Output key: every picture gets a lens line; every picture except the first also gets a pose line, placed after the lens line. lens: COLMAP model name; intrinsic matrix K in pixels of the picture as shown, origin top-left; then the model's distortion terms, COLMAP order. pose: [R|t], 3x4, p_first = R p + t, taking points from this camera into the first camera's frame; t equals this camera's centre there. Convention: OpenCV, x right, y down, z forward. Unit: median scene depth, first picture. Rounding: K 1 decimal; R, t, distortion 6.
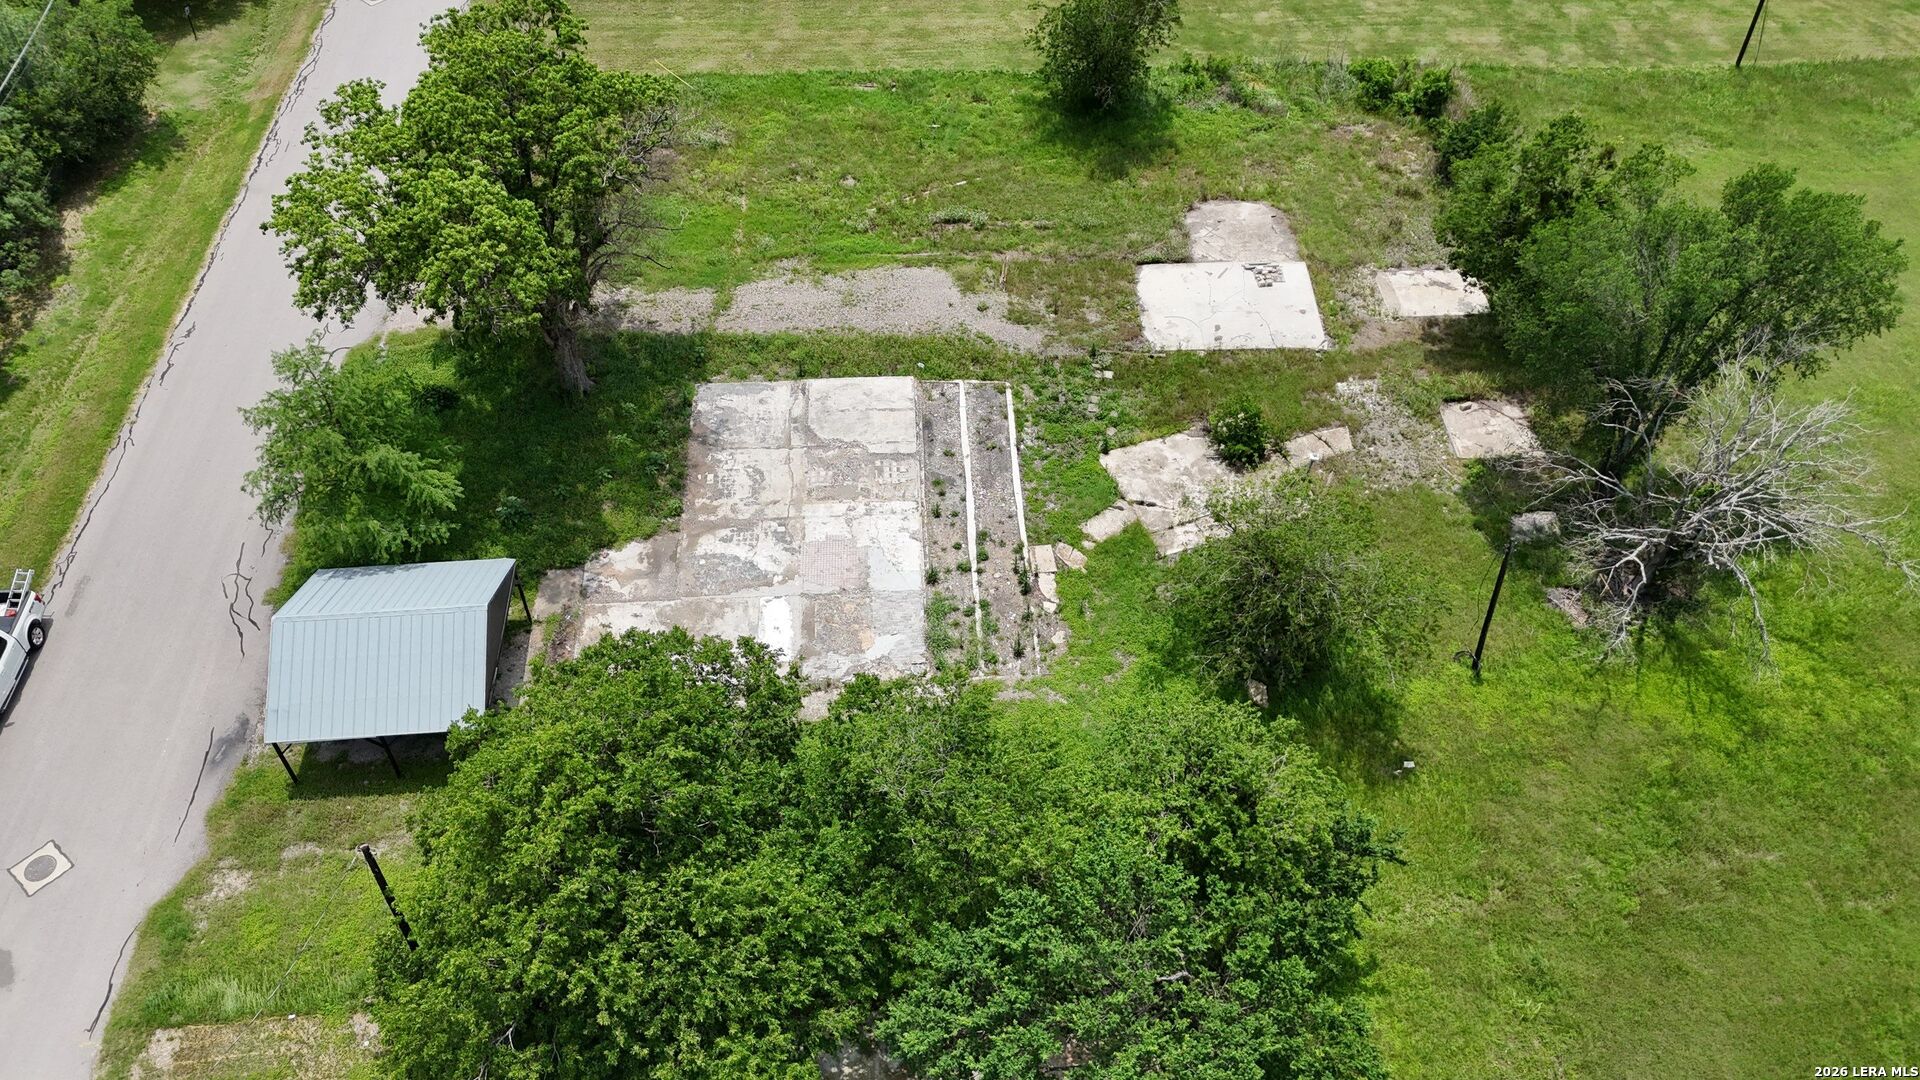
lens RADIAL K [[1416.8, 0, 964.8], [0, 1416.8, 545.3], [0, 0, 1]] dist [0.075180, -0.065339]
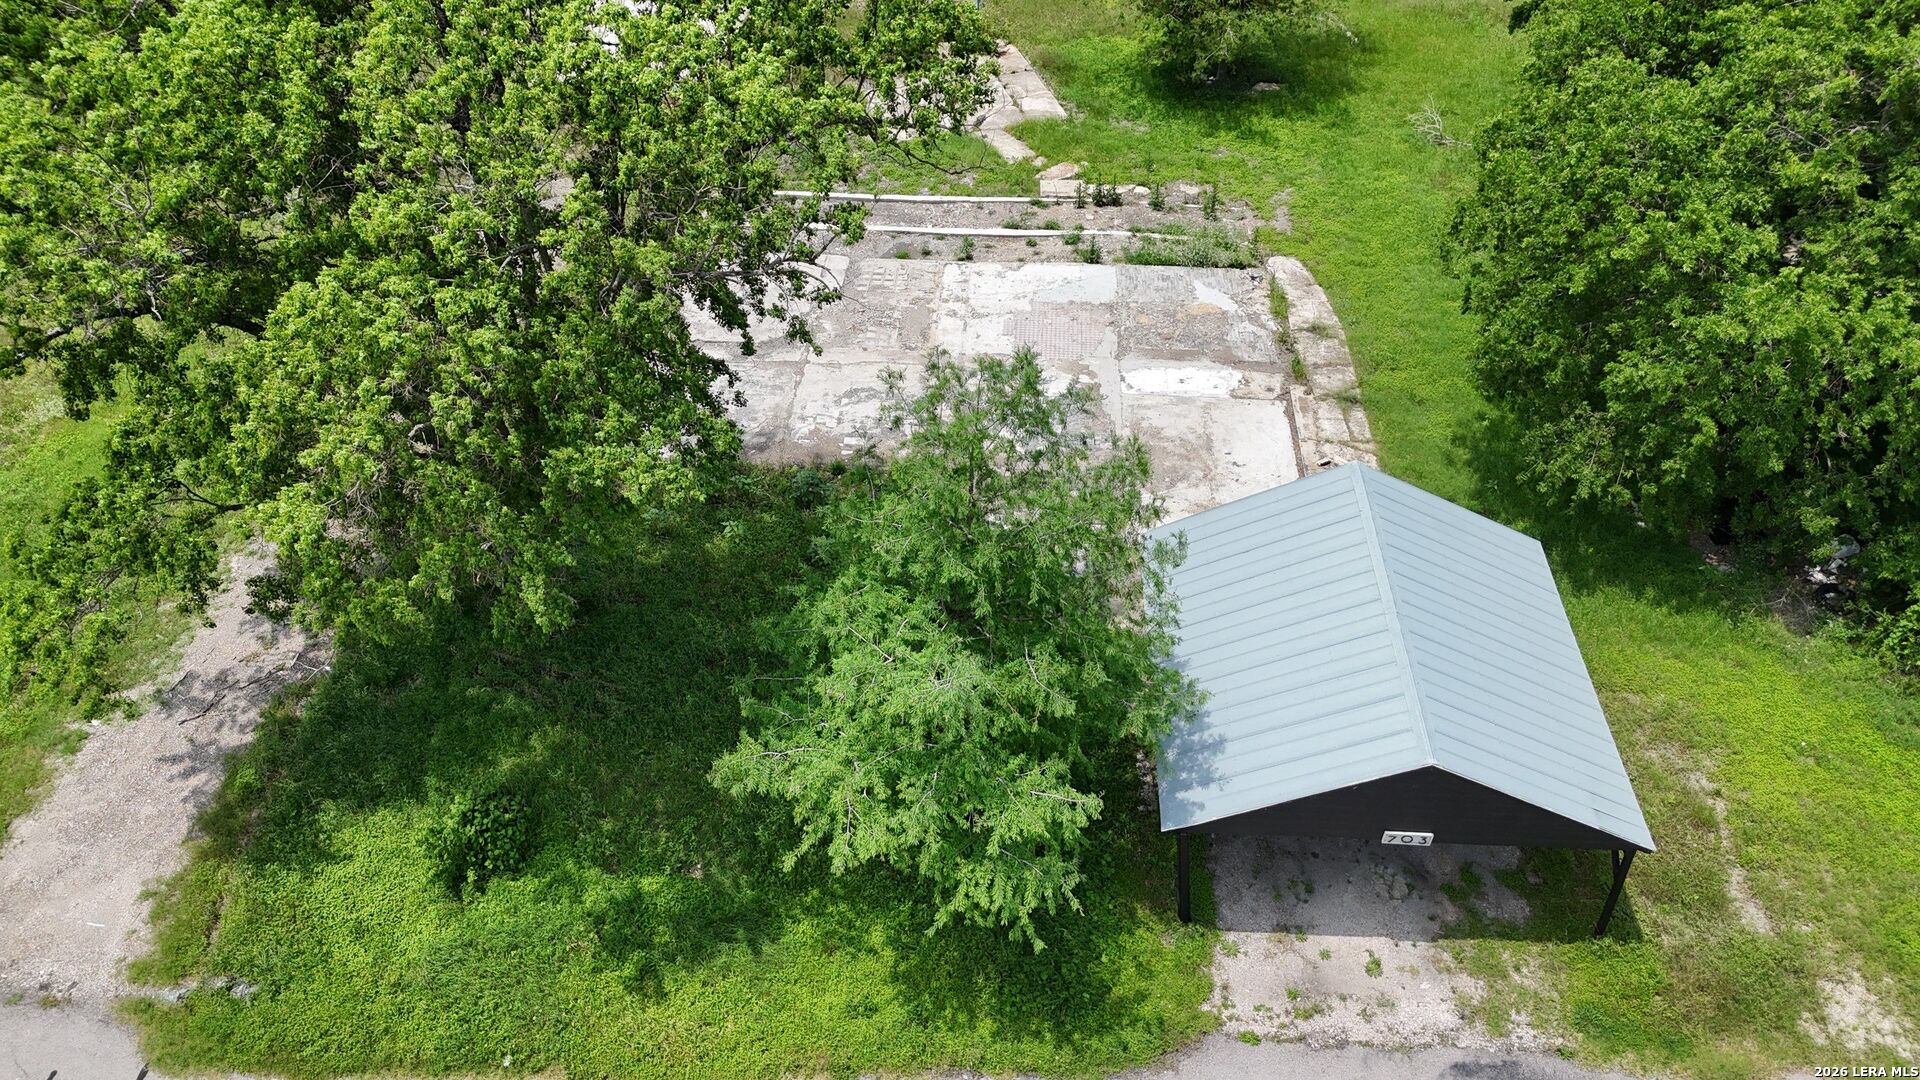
lens RADIAL K [[1434.6, 0, 966.2], [0, 1434.6, 540.7], [0, 0, 1]] dist [0.057495, -0.045782]
pose [[0.113004, -0.661007, 0.741822, -0.650477], [0.742704, 0.552142, 0.378854, -0.217182], [-0.660016, 0.508142, 0.553327, 0.679398]]
